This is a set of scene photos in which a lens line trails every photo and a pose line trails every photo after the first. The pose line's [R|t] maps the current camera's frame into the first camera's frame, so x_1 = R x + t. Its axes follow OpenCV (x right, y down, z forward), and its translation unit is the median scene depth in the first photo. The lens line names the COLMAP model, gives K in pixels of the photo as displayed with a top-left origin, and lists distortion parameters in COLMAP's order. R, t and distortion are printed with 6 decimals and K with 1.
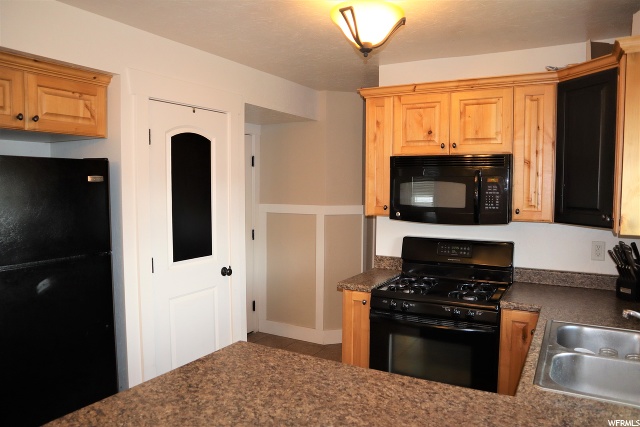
lens RADIAL K [[466.3, 0, 326.0], [0, 466.3, 213.1], [0, 0, 1]] dist [-0.089790, 0.046607]
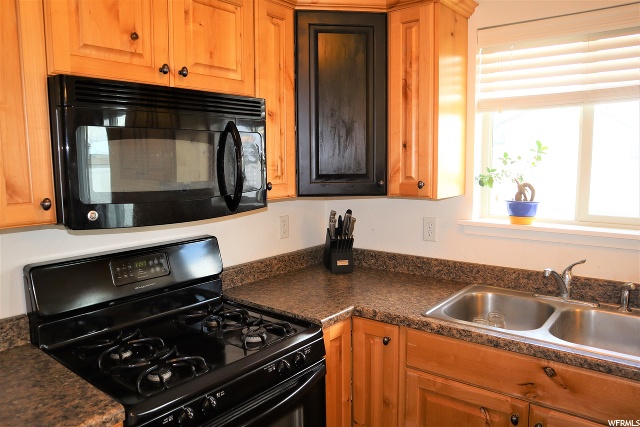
lens RADIAL K [[466.3, 0, 327.0], [0, 466.3, 210.6], [0, 0, 1]] dist [-0.089790, 0.046607]
pose [[0.158734, -0.117198, 0.980341, -0.228889], [0.071035, 0.991712, 0.107056, -0.033495], [-0.984763, 0.052645, 0.165744, 0.757837]]
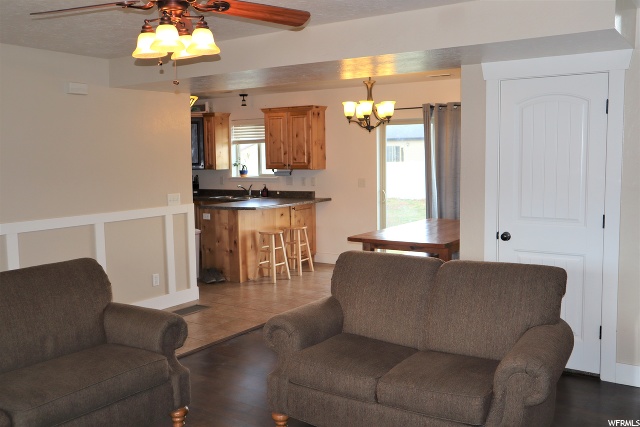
lens RADIAL K [[738.1, 0, 319.1], [0, 738.1, 214.7], [0, 0, 1]] dist [-0.165681, 0.000000]
pose [[0.113080, -0.090077, 0.989494, -3.330278], [0.079333, 0.993521, 0.081377, -0.003373], [-0.990414, 0.069298, 0.119493, -0.271853]]
